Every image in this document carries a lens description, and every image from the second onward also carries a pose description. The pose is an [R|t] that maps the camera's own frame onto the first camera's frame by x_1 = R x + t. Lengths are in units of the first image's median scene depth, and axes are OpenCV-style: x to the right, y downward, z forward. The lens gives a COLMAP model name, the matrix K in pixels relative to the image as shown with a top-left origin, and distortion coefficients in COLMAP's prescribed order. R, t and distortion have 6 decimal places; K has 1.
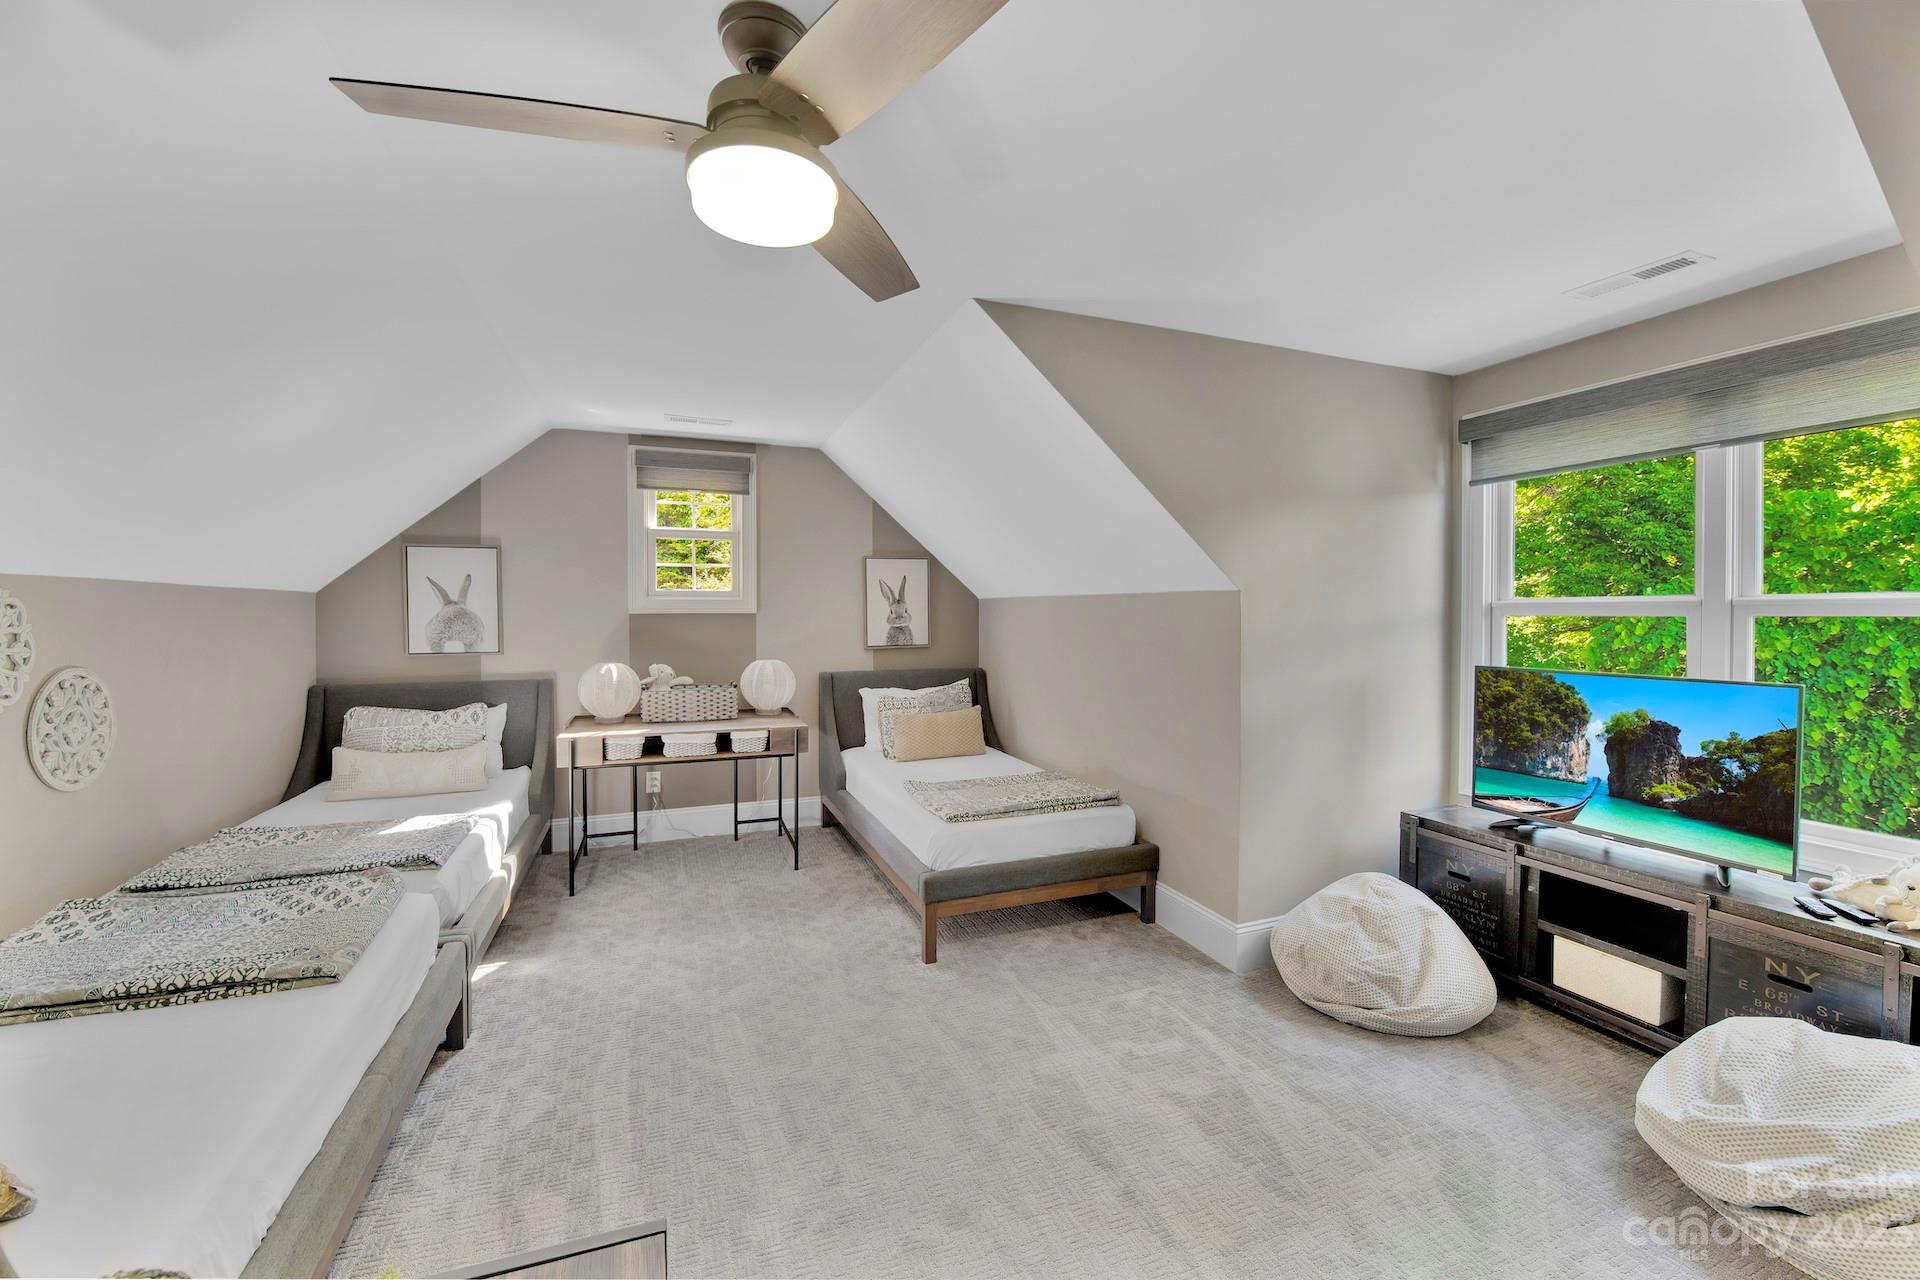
lens RADIAL K [[762.4, 0, 964.1], [0, 762.4, 626.3], [0, 0, 1]] dist [-0.017602, -0.000470]
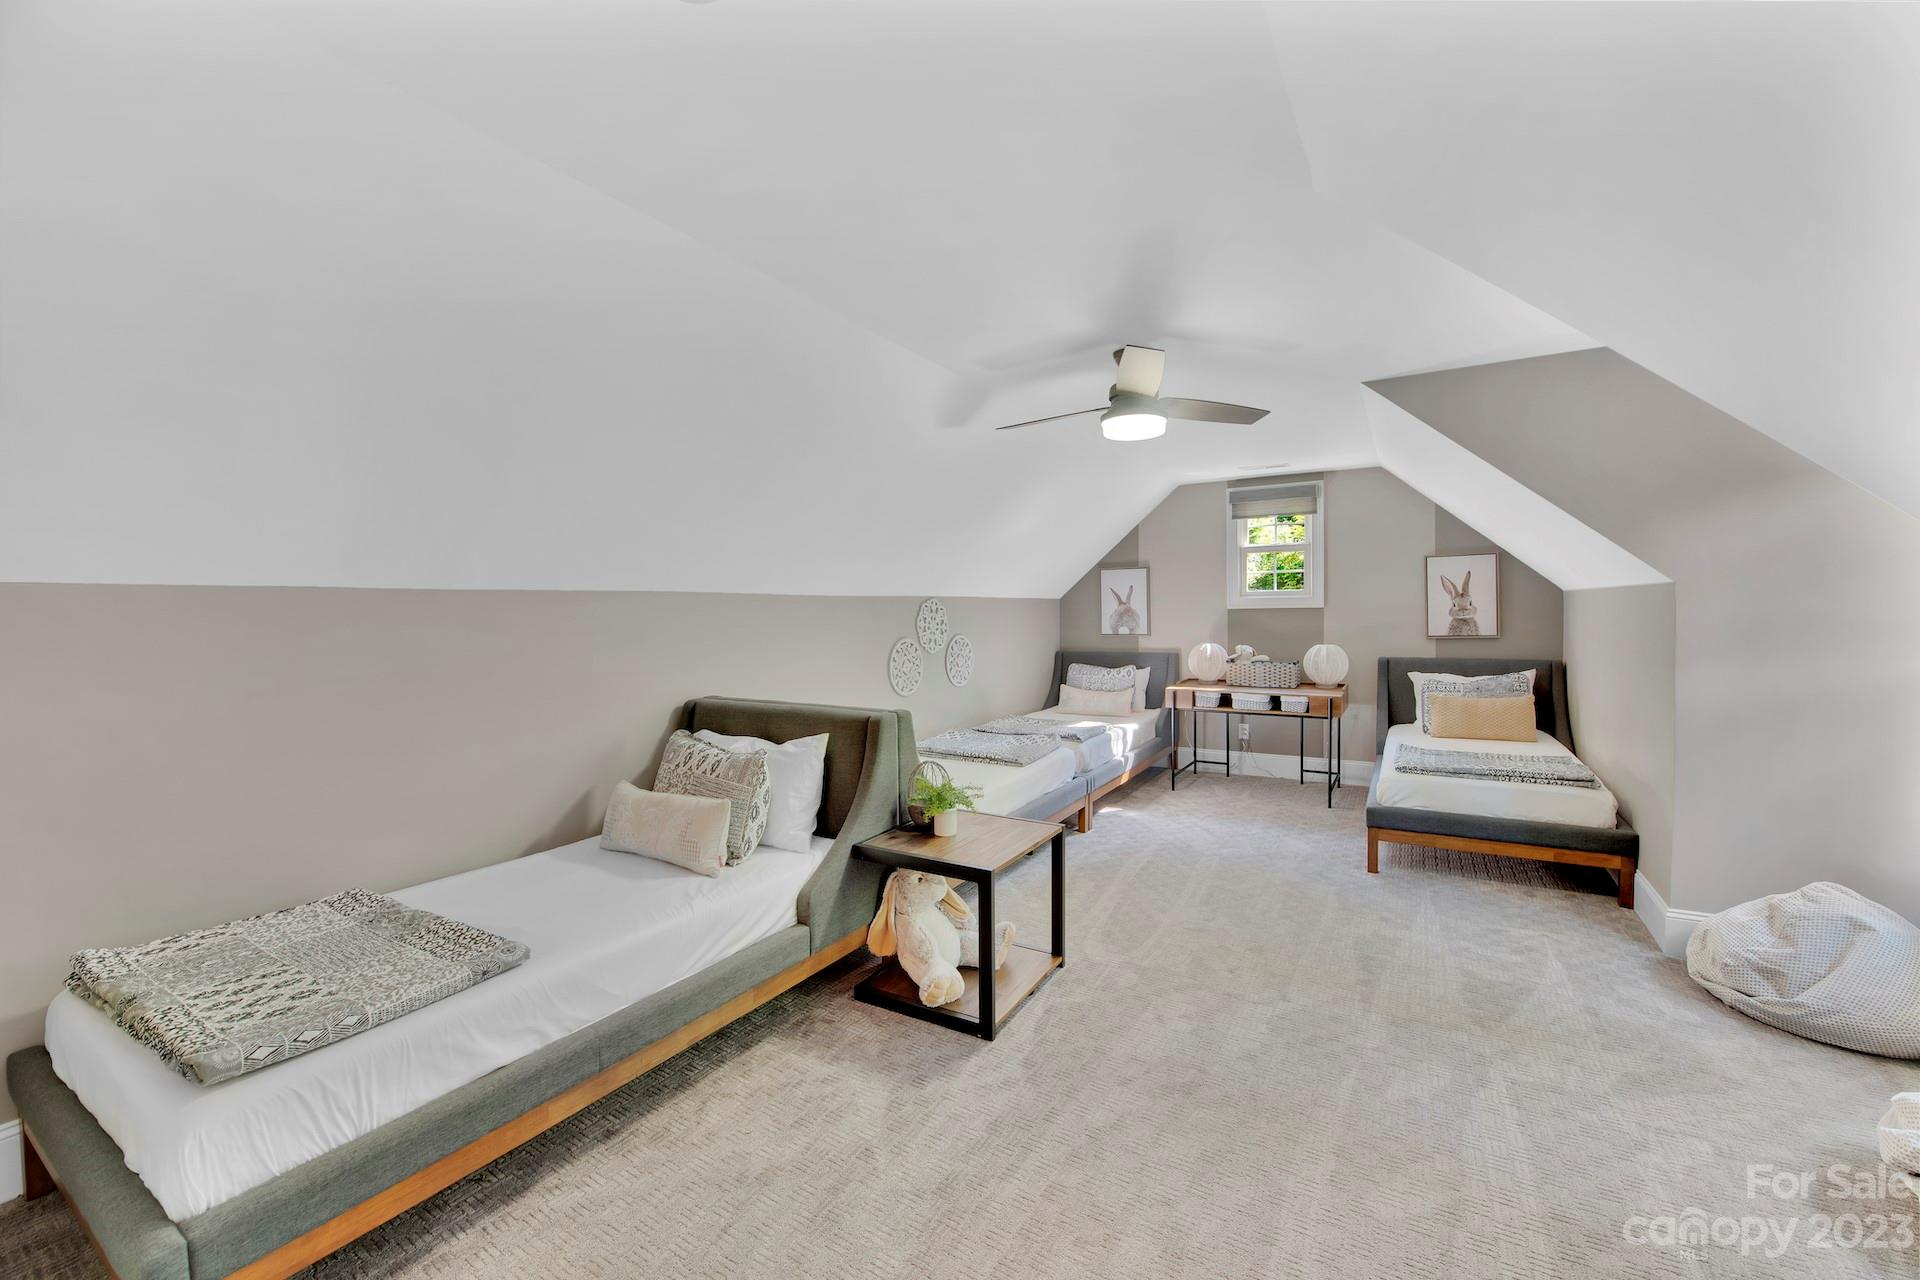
lens RADIAL K [[762.4, 0, 964.1], [0, 762.4, 626.3], [0, 0, 1]] dist [-0.017602, -0.000470]
pose [[0.608174, 0.008084, -0.793762, 0.428815], [-0.001595, 0.999959, 0.008962, 0.004100], [0.793802, -0.004185, 0.608162, -0.272105]]
